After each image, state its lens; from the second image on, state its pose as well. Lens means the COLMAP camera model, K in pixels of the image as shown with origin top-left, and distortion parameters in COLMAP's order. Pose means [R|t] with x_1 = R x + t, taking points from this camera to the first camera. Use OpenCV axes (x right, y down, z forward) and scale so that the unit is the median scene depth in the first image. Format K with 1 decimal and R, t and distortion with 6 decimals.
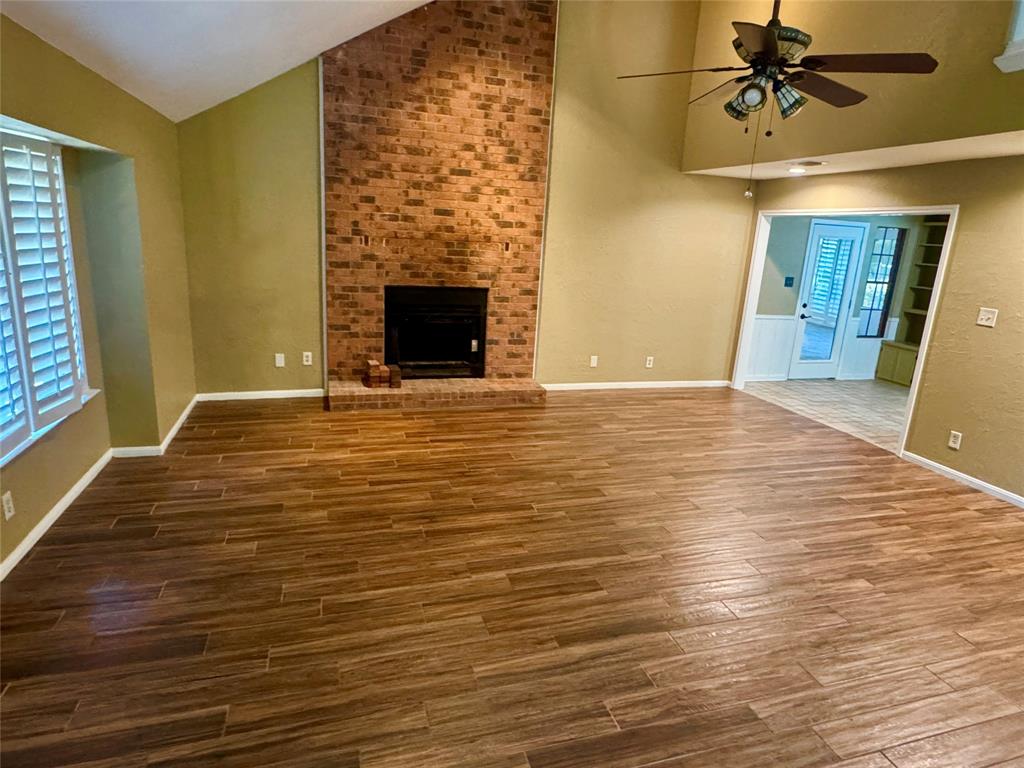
lens RADIAL K [[601.5, 0, 512.6], [0, 601.5, 384.8], [0, 0, 1]] dist [-0.007462, 0.001513]
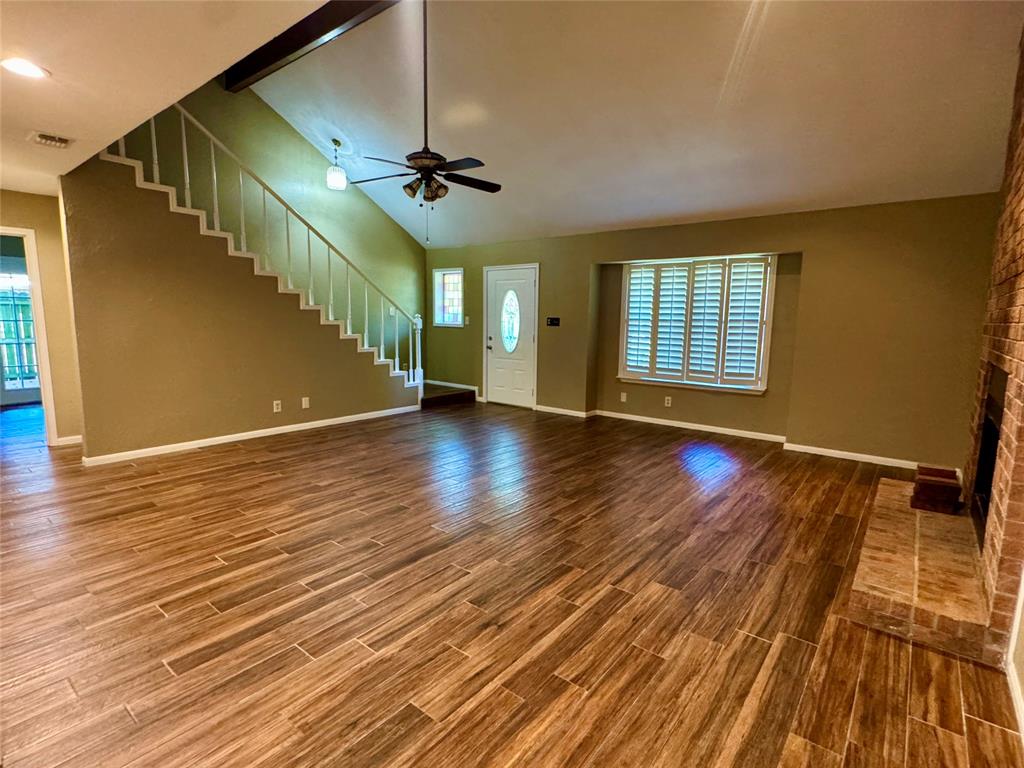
lens RADIAL K [[516.7, 0, 507.8], [0, 516.7, 384.7], [0, 0, 1]] dist [-0.006839, 0.001547]
pose [[-0.824878, 0.007370, -0.565263, 0.525151], [-0.200285, 0.931246, 0.304414, -0.214656], [0.528642, 0.364318, -0.766688, 1.207278]]
